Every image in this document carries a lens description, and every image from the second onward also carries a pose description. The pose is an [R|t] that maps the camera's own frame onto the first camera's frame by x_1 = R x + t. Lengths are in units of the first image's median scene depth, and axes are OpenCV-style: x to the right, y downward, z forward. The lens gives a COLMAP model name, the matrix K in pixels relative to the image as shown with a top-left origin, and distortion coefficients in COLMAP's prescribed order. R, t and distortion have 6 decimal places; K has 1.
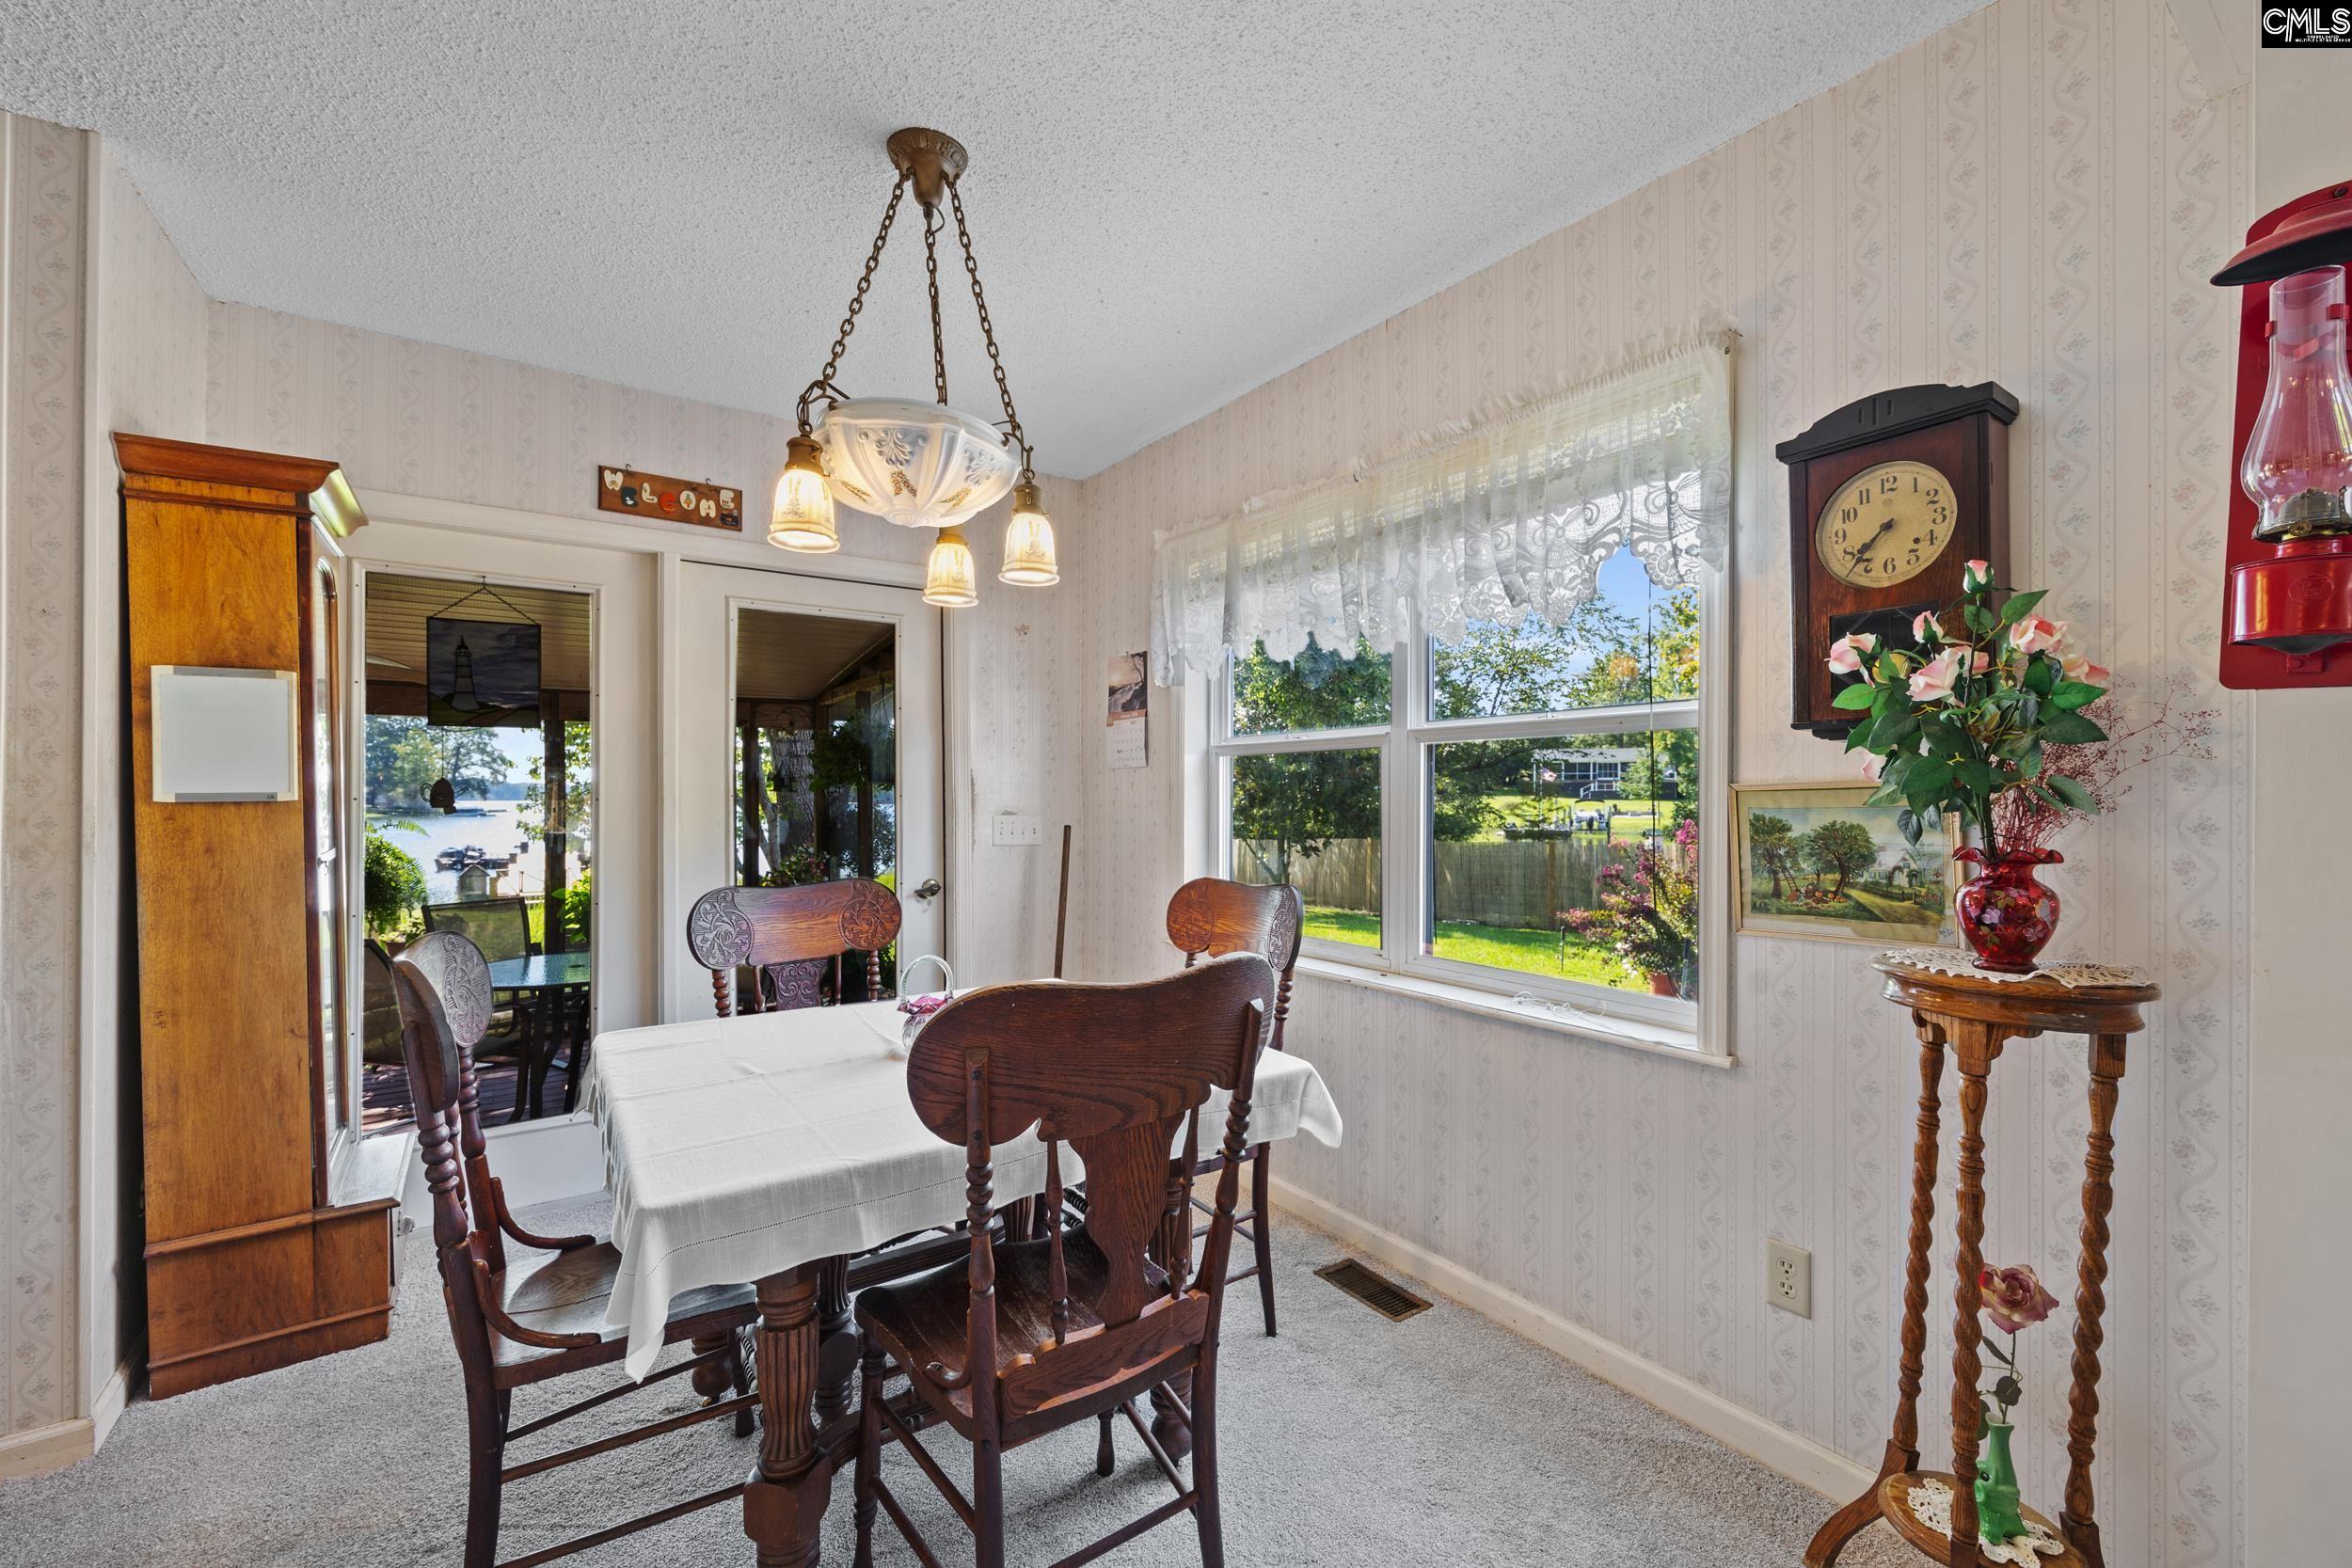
lens RADIAL K [[973.0, 0, 1200.0], [0, 973.0, 797.0], [0, 0, 1]] dist [0.001893, -0.000129]
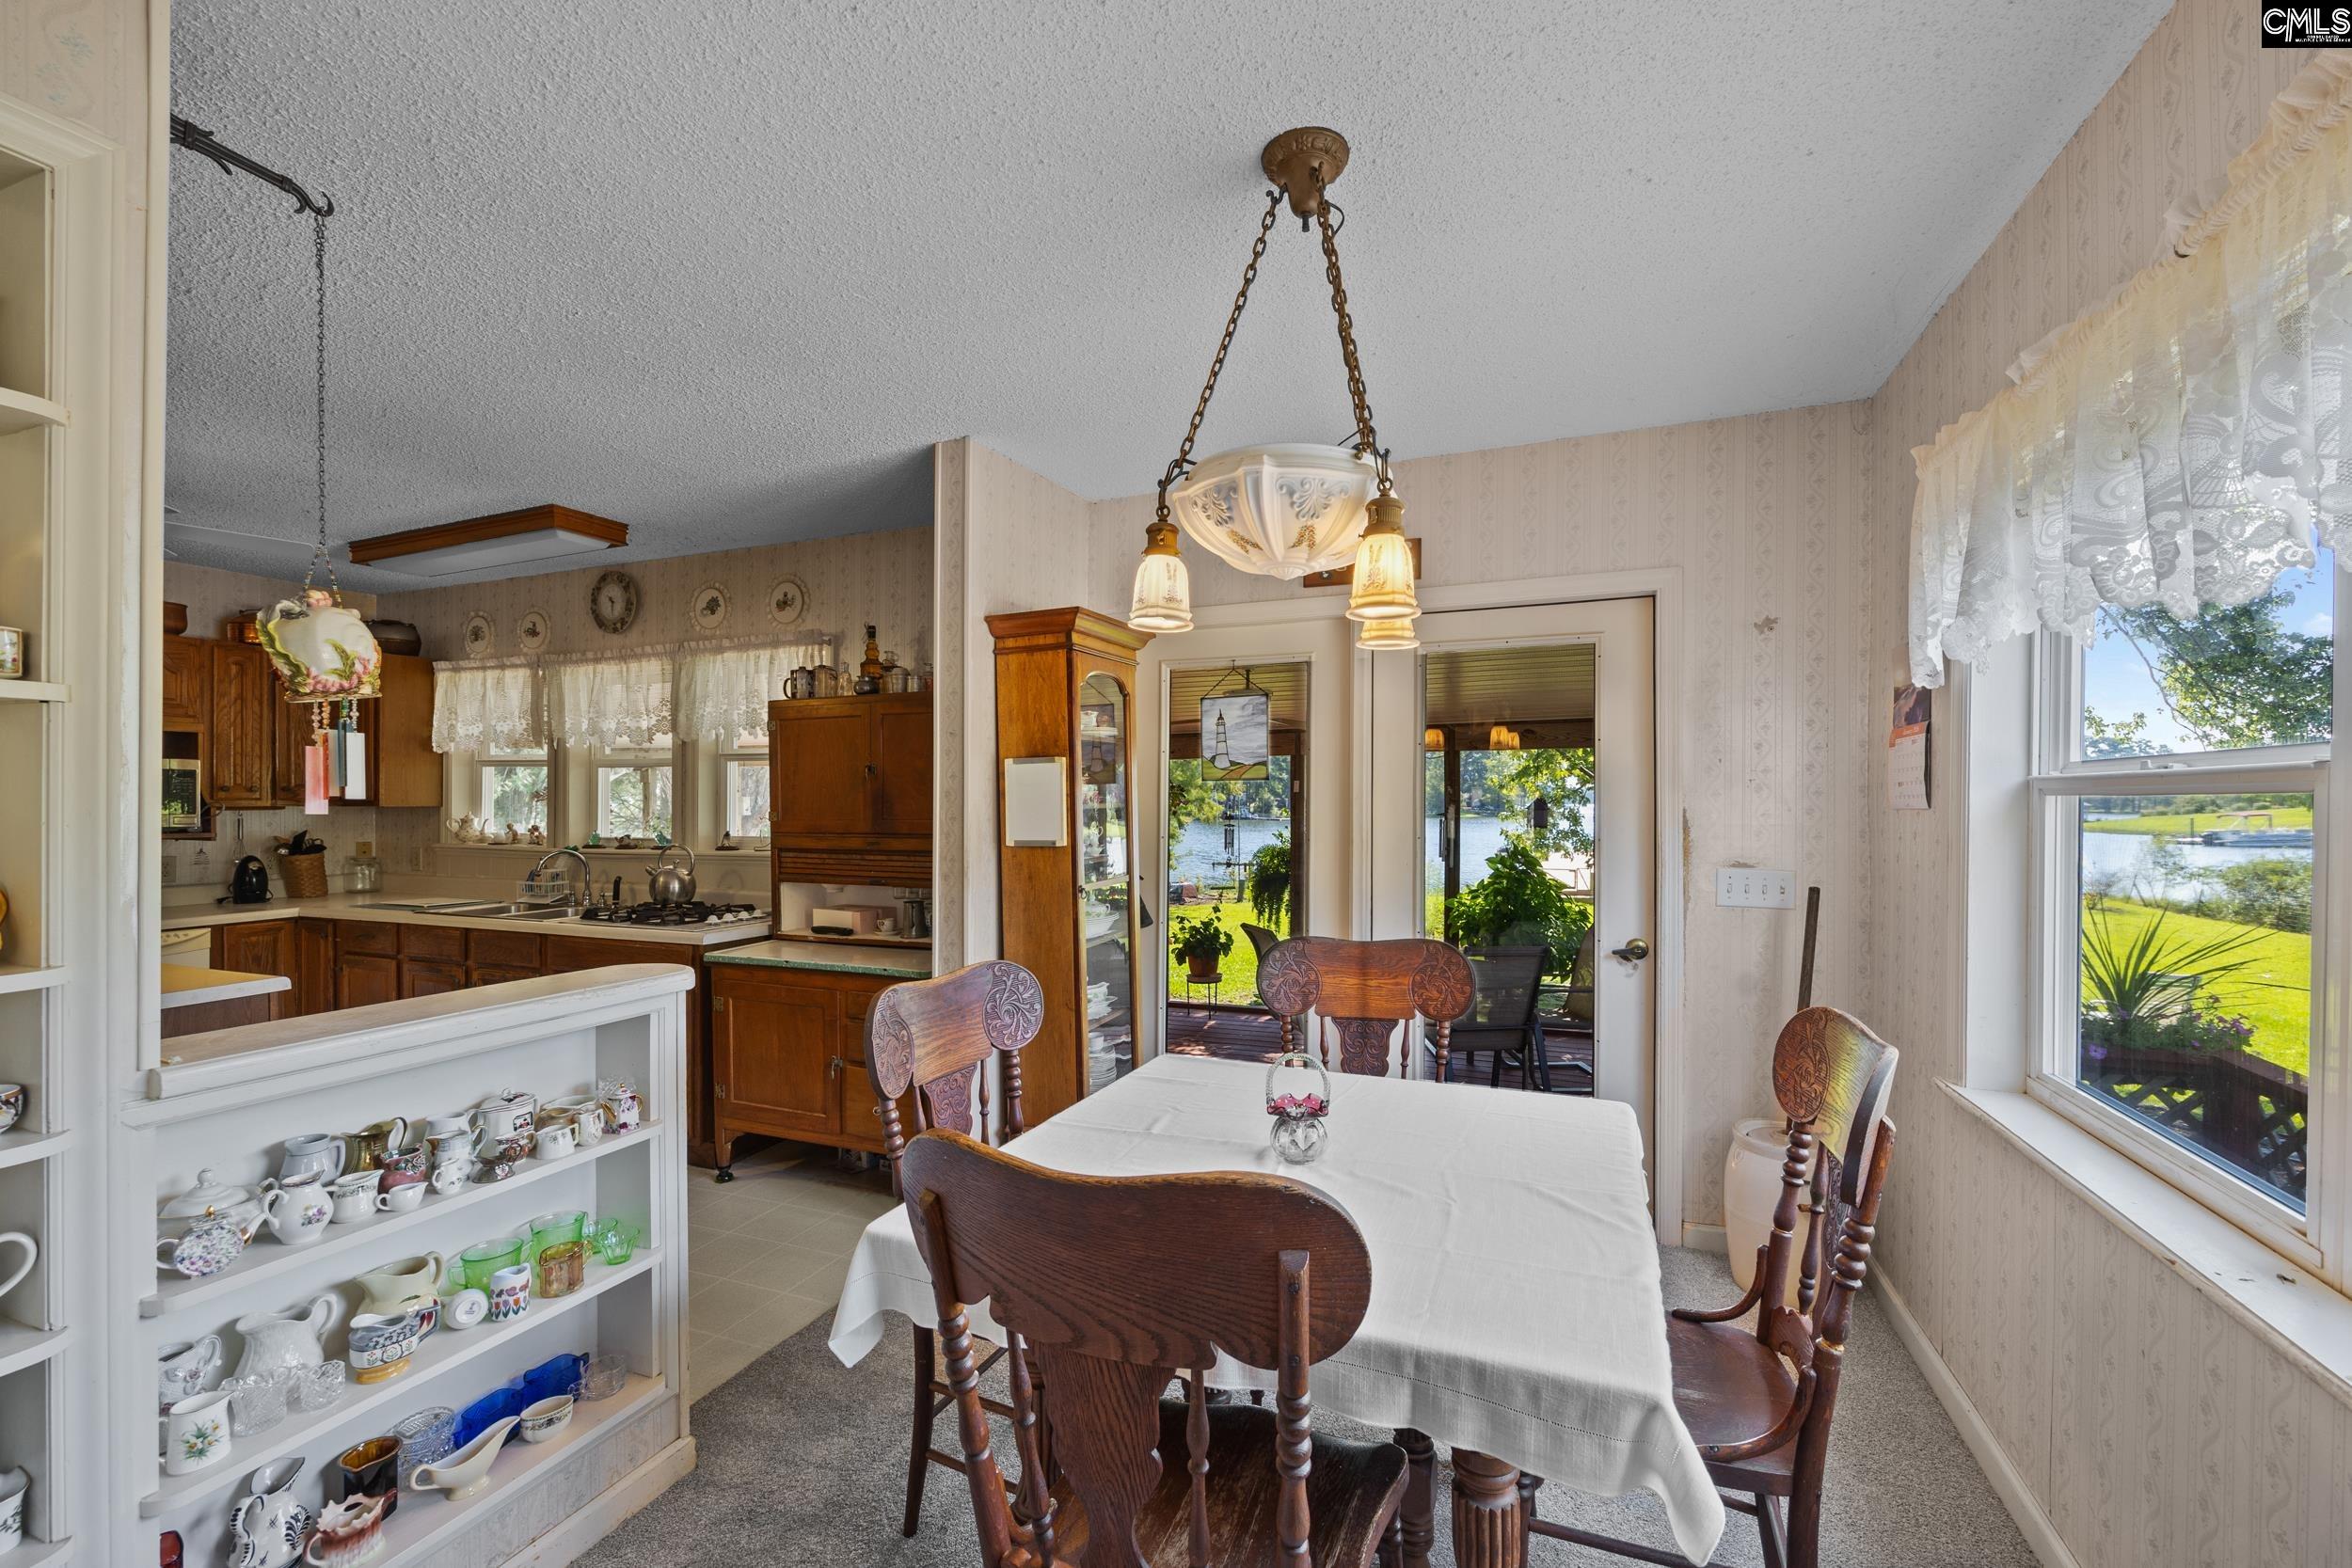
lens RADIAL K [[957.2, 0, 1188.8], [0, 957.2, 810.5], [0, 0, 1]] dist [0.000783, 0.000161]
pose [[0.544389, 0.006862, -0.838805, 0.360994], [0.001697, 0.999955, 0.009282, -0.061656], [0.838831, -0.006476, 0.544353, 0.382928]]
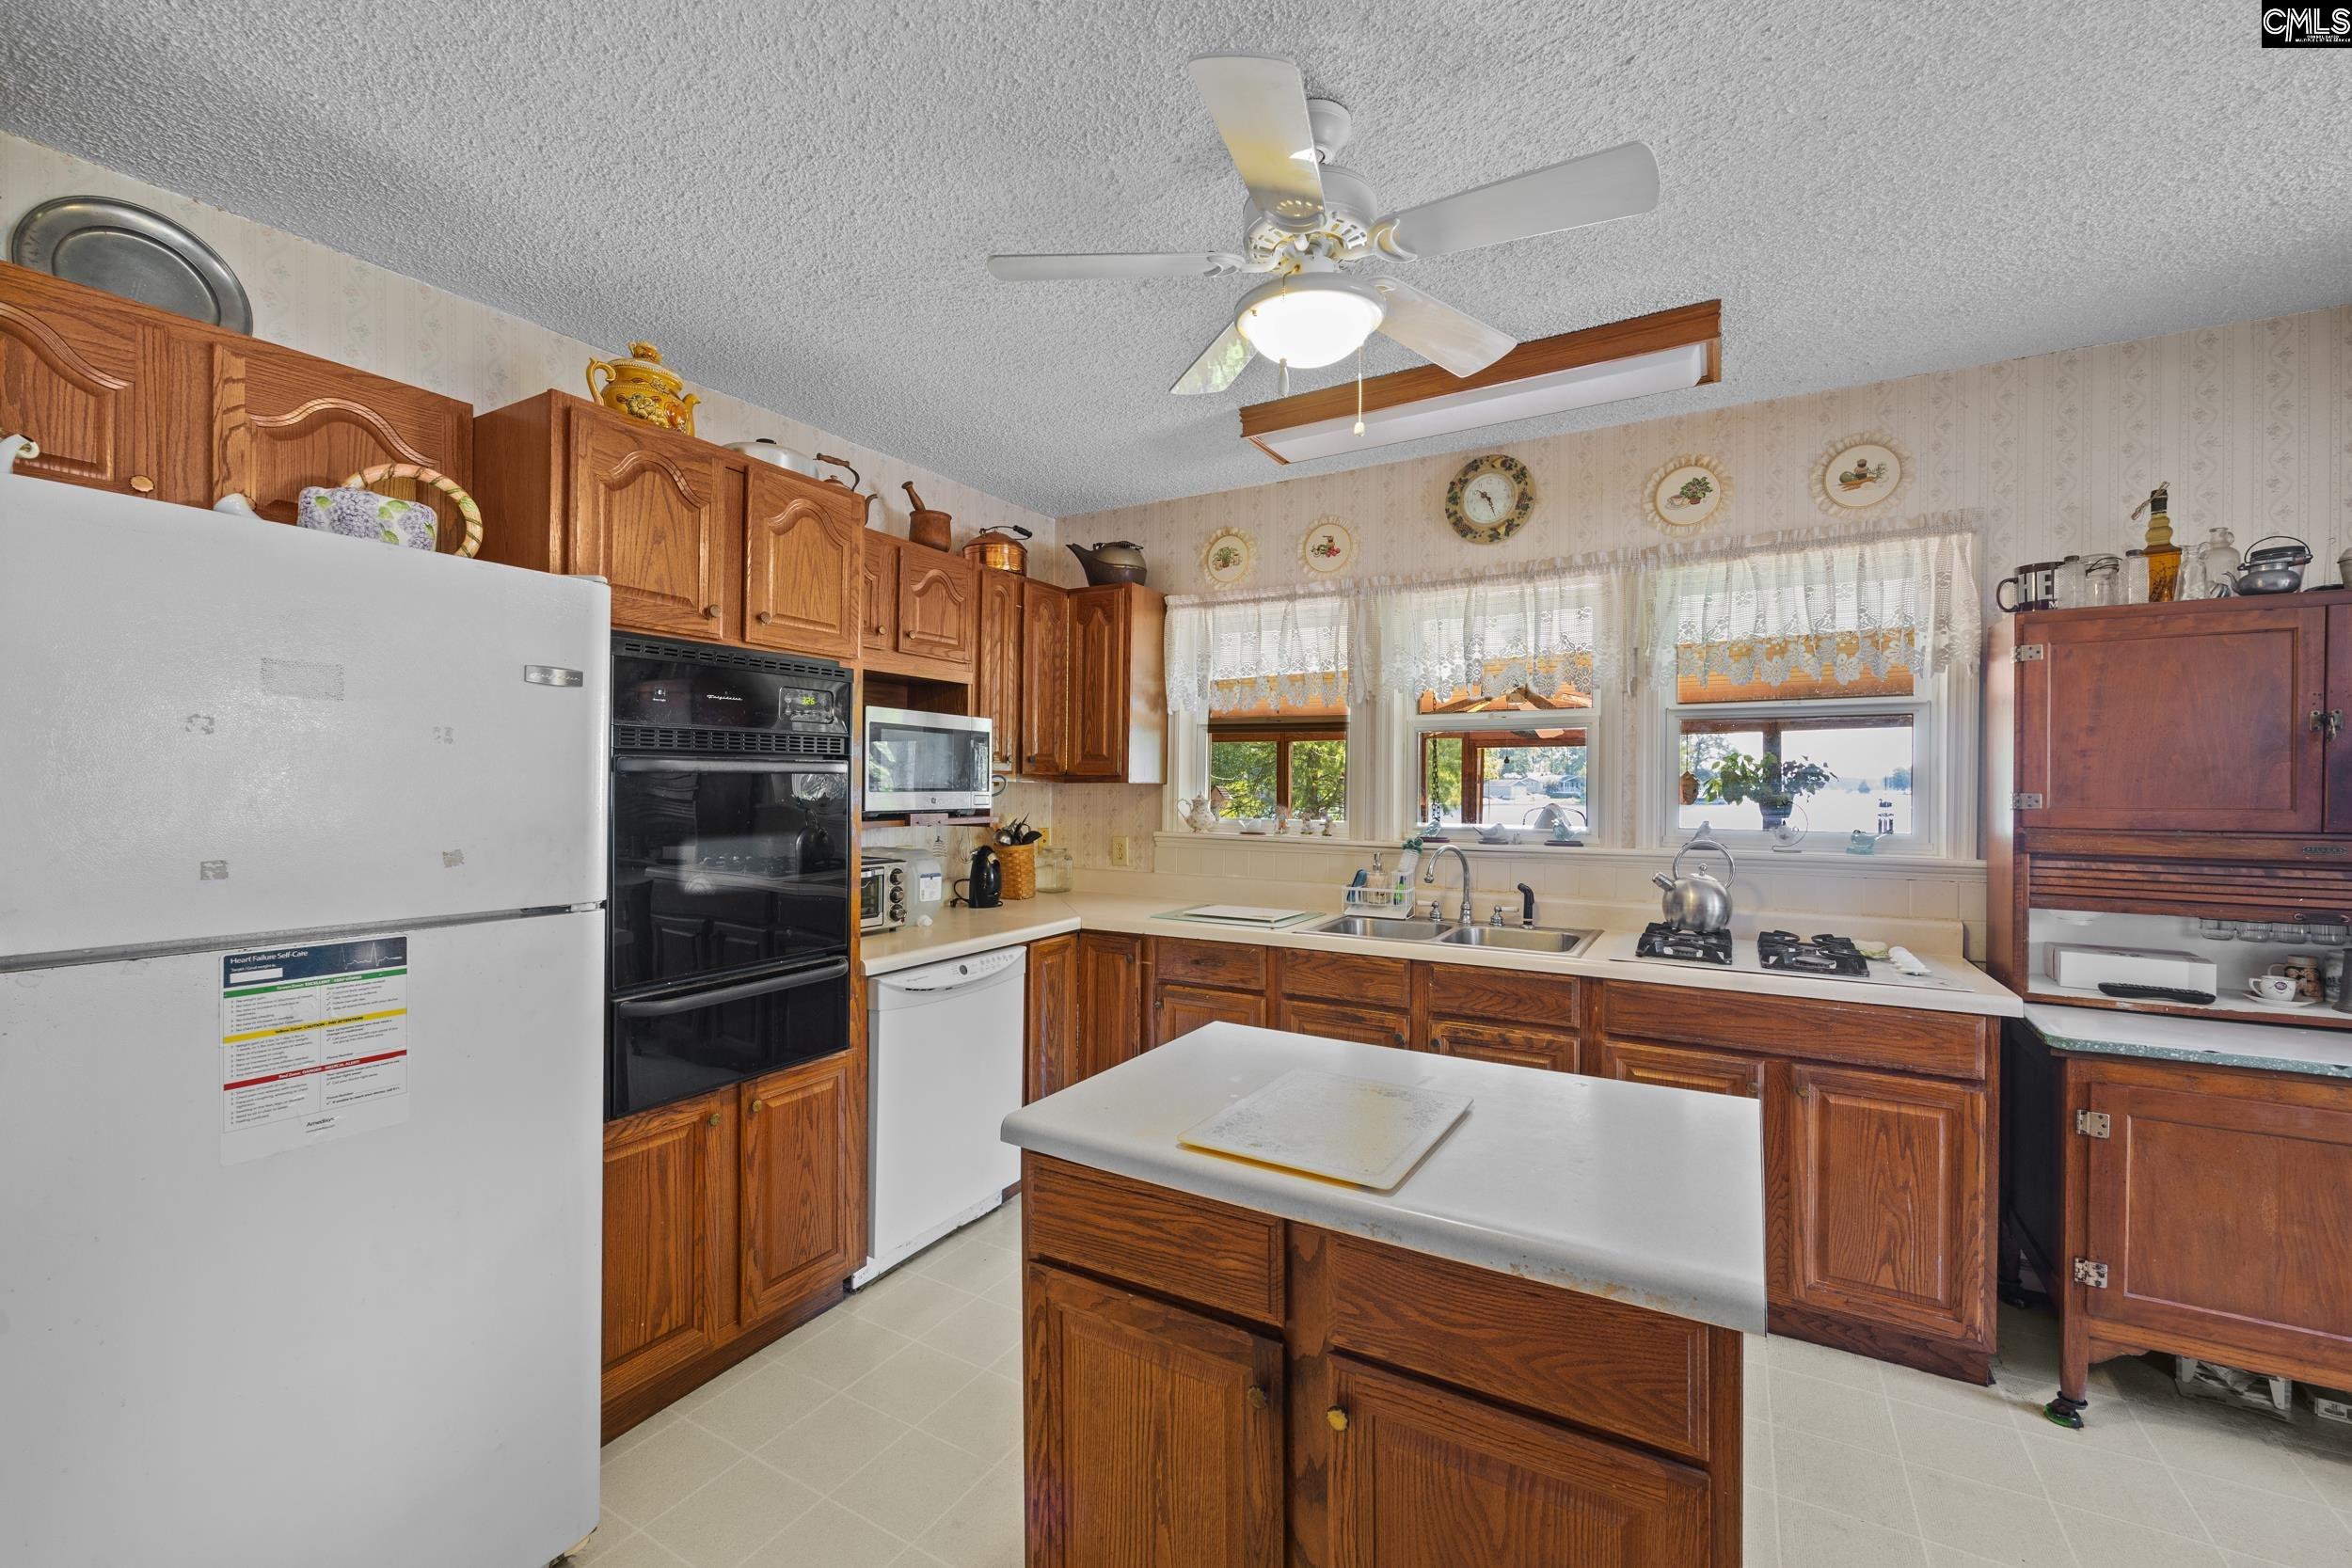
lens RADIAL K [[946.5, 0, 1183.4], [0, 946.5, 787.9], [0, 0, 1]] dist [-0.001556, -0.000496]
pose [[0.418823, 0.004589, -0.908056, -0.976490], [-0.003471, 0.999988, 0.003453, -0.051175], [0.908061, 0.001706, 0.418834, -0.612365]]
